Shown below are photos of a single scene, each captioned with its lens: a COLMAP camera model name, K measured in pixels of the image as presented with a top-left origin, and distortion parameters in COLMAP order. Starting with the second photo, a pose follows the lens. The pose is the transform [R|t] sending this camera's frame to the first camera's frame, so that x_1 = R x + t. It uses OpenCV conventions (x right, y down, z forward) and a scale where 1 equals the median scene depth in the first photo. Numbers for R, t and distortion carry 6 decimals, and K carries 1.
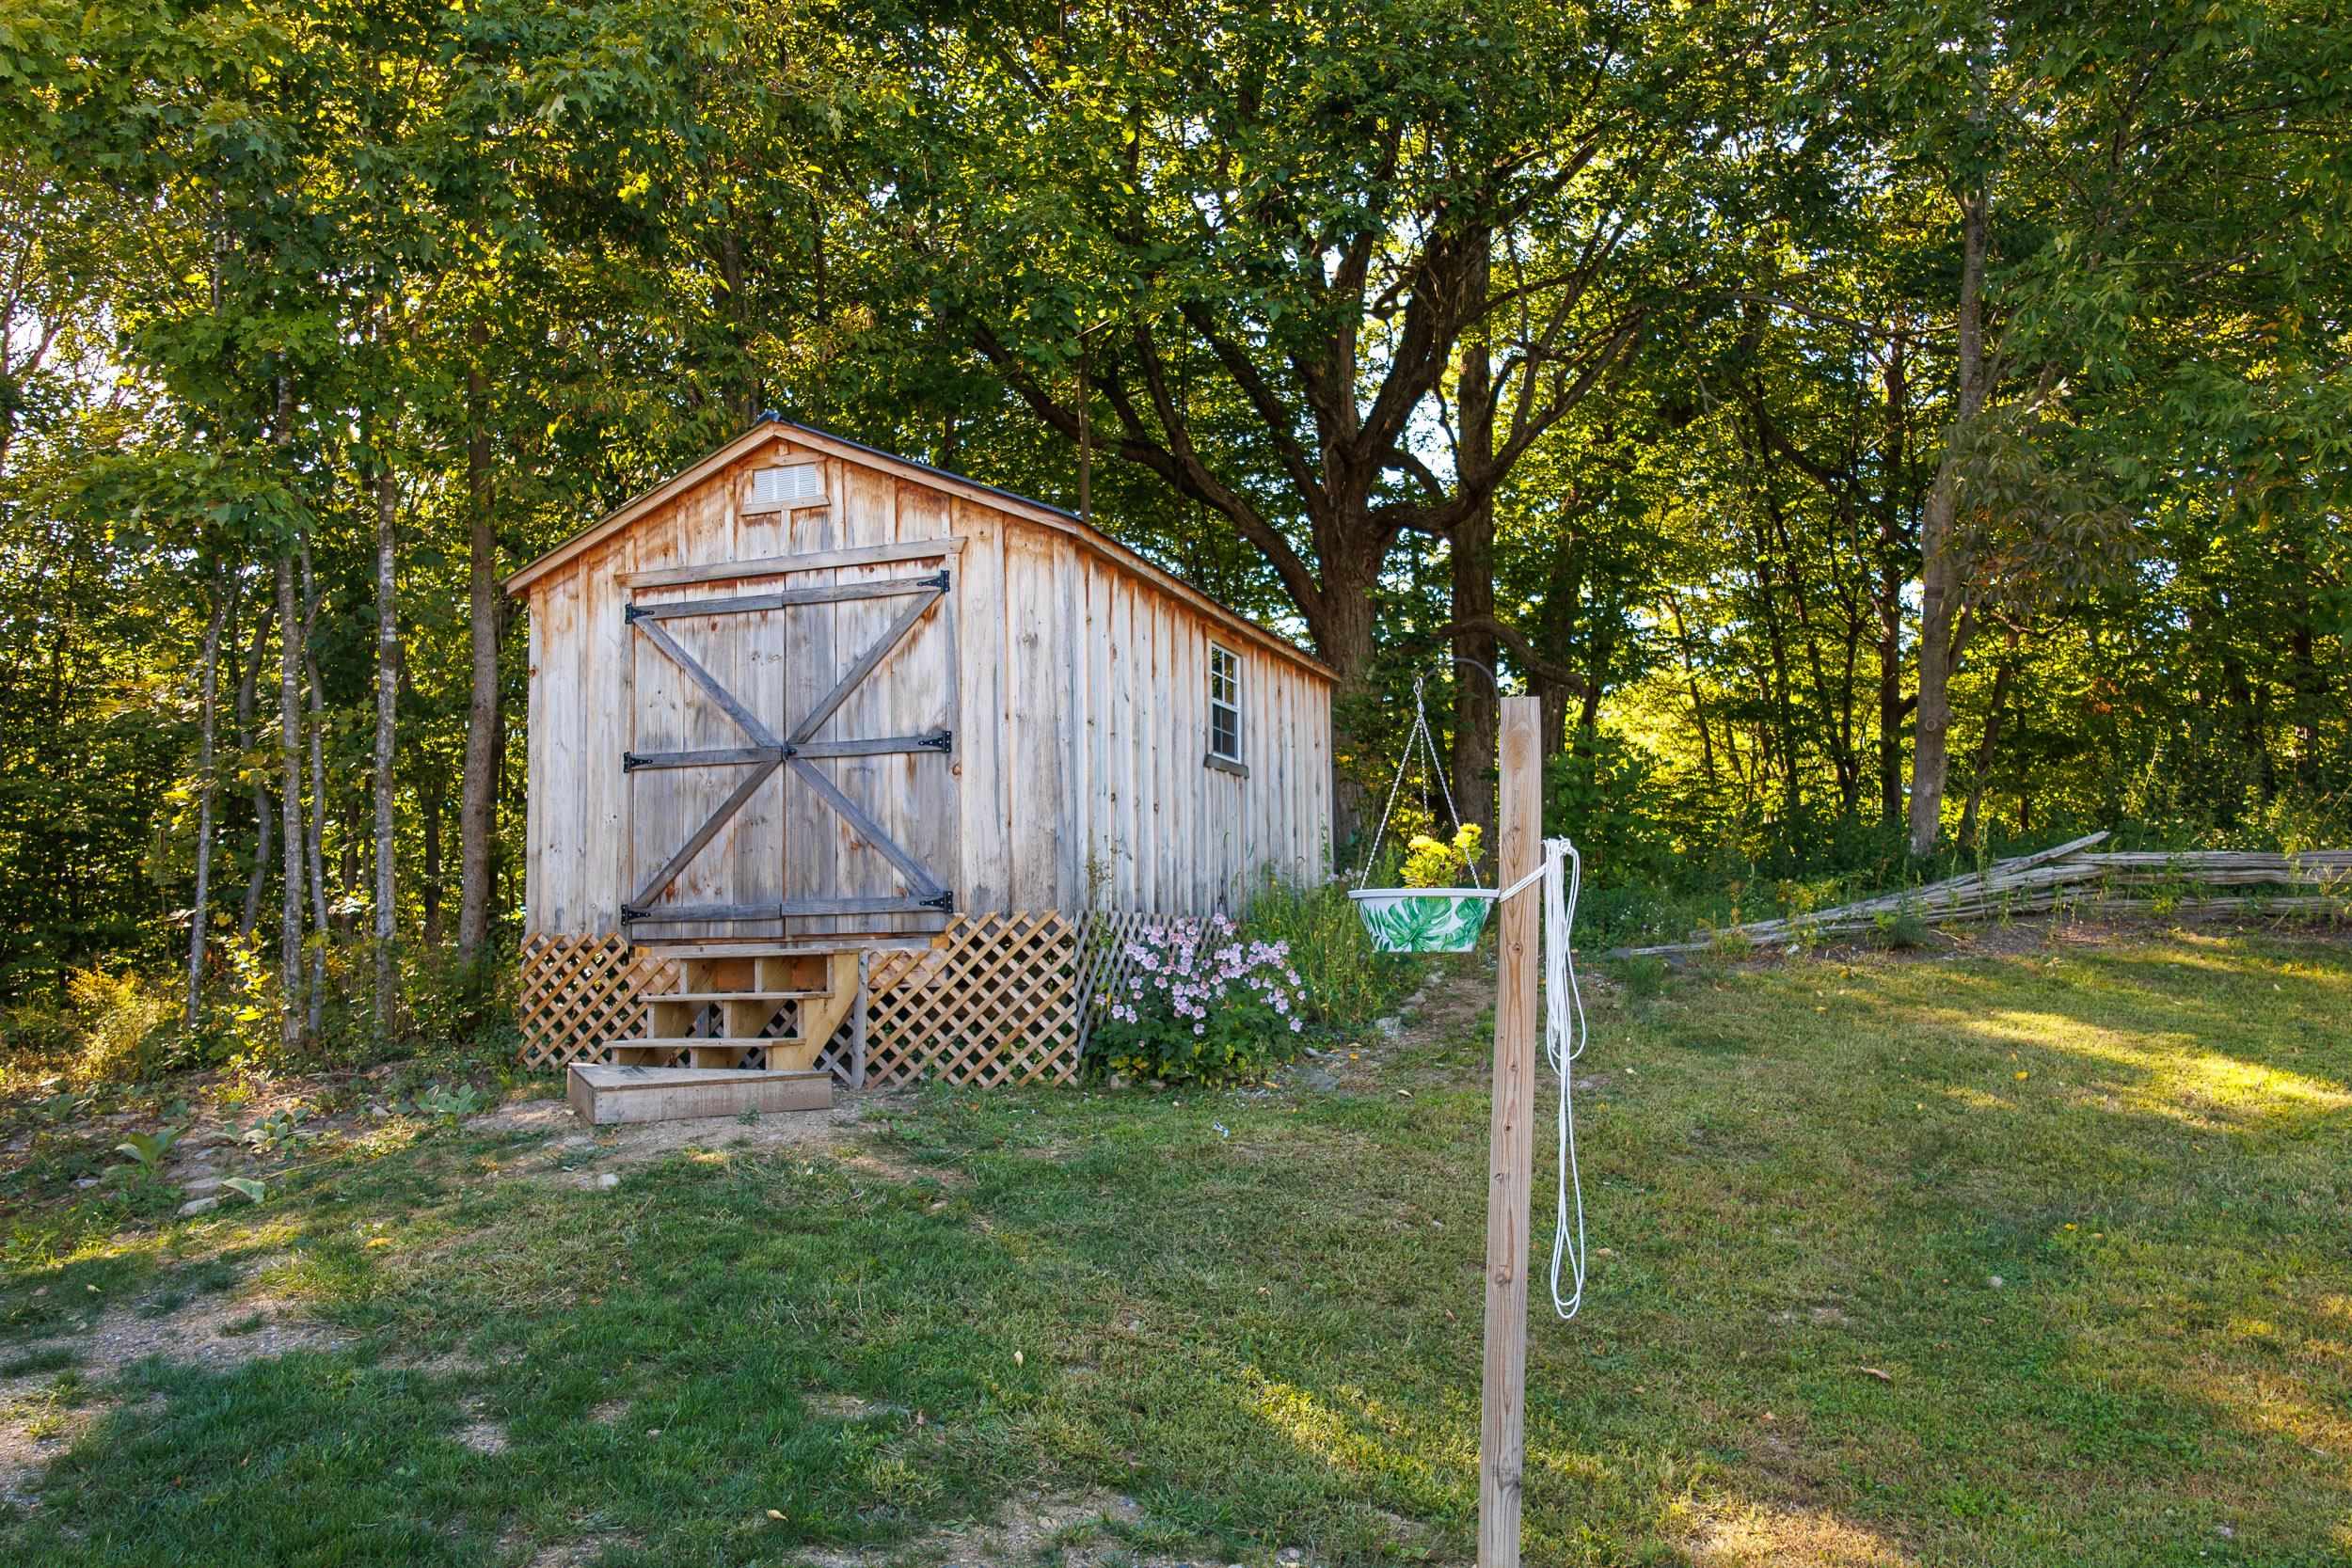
lens RADIAL K [[1749.1, 0, 1197.0], [0, 1749.1, 790.4], [0, 0, 1]] dist [0.004608, 0.000712]
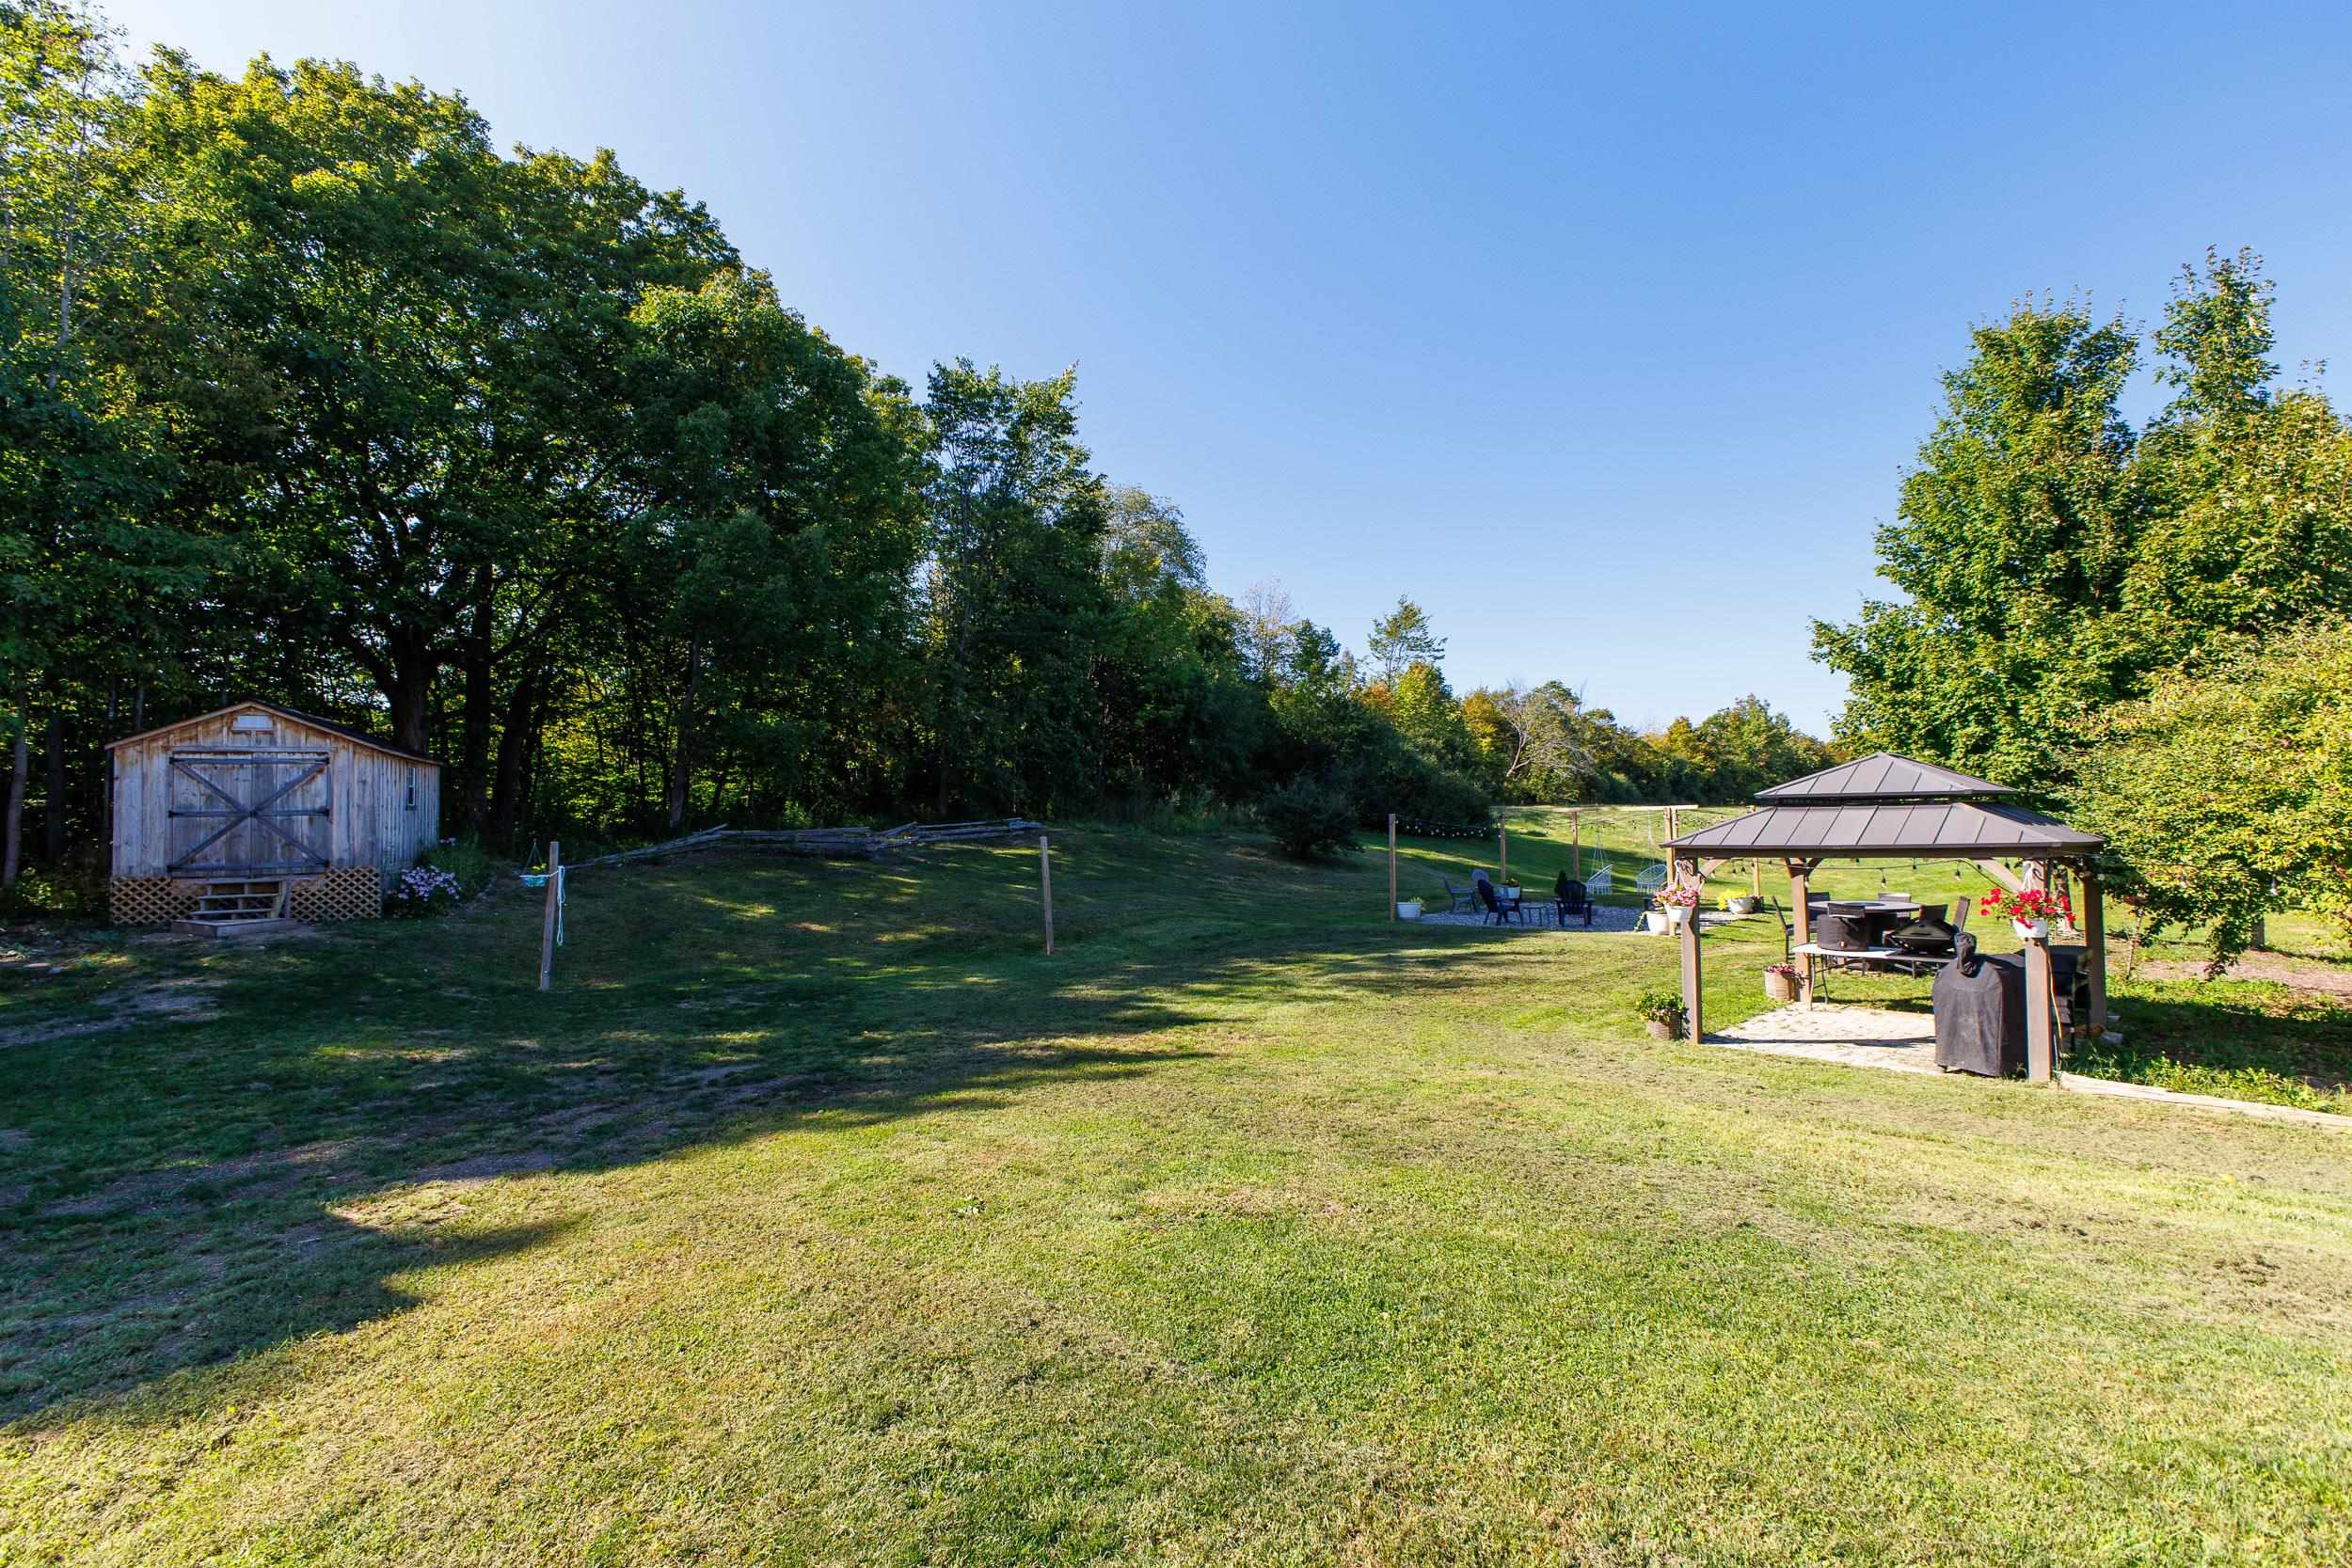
lens RADIAL K [[1108.7, 0, 1181.2], [0, 1108.7, 789.0], [0, 0, 1]] dist [0.004220, 0.000232]
pose [[0.722873, 0.022253, 0.690623, -0.396611], [-0.063315, 0.997410, 0.034133, -0.225165], [-0.688074, -0.068401, 0.722409, -1.433334]]
